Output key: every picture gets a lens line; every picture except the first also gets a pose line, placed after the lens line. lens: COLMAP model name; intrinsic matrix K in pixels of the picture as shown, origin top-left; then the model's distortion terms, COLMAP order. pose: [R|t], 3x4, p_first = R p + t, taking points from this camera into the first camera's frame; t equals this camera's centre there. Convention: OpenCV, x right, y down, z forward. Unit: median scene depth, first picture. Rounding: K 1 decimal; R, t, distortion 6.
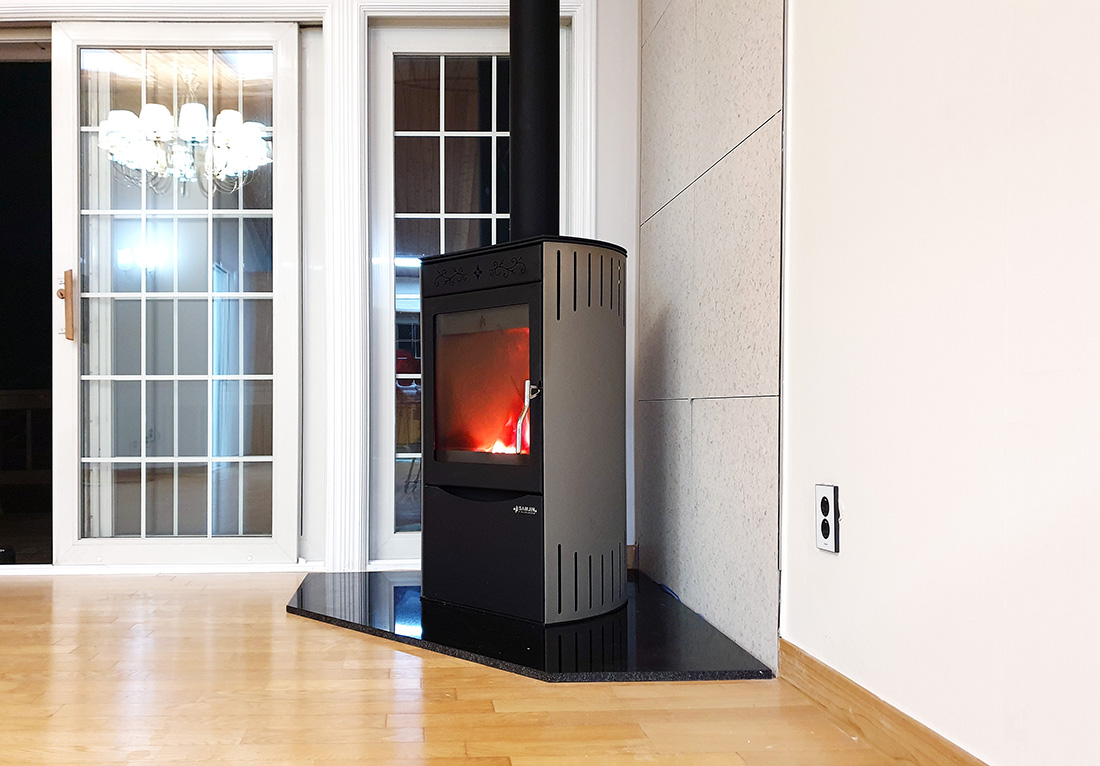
lens RADIAL K [[858.9, 0, 549.7], [0, 858.9, 409.9], [0, 0, 1]] dist [0.038082, -0.015724]
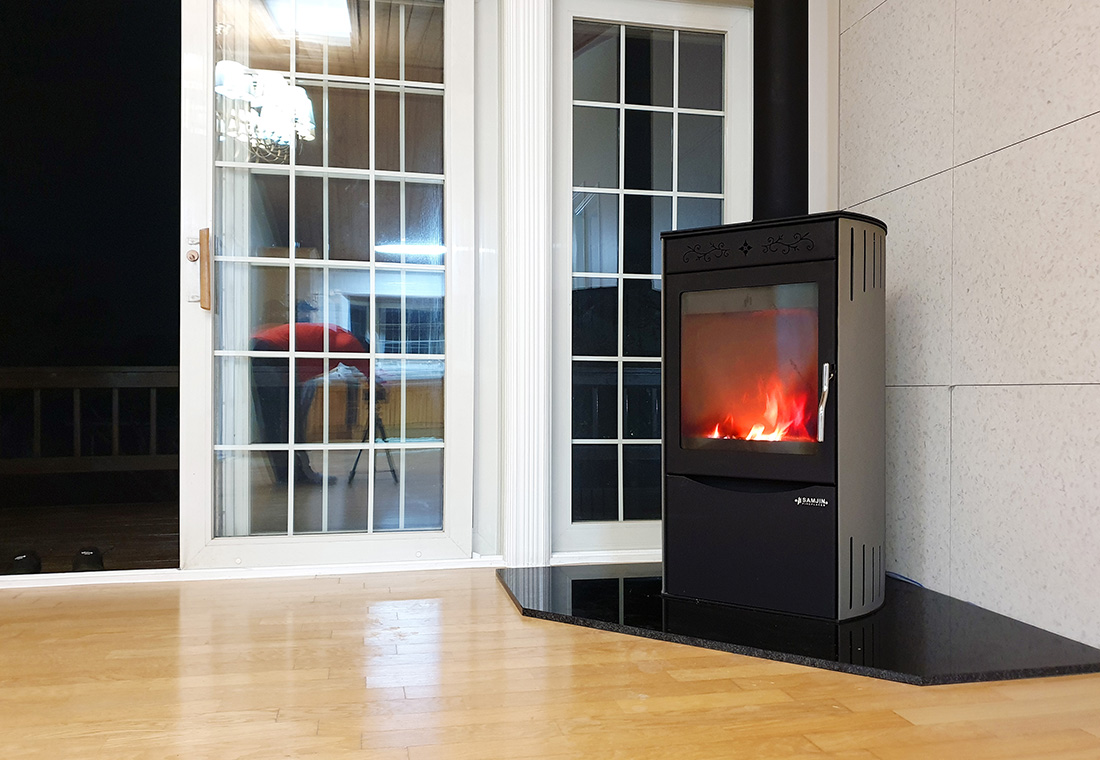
lens RADIAL K [[808.0, 0, 621.1], [0, 808.0, 392.9], [0, 0, 1]] dist [0.007657, 0.008502]
pose [[0.980323, 0.010621, 0.197113, -0.373765], [-0.010061, 0.999942, -0.003840, 0.002905], [-0.197143, 0.001781, 0.980373, 0.149809]]
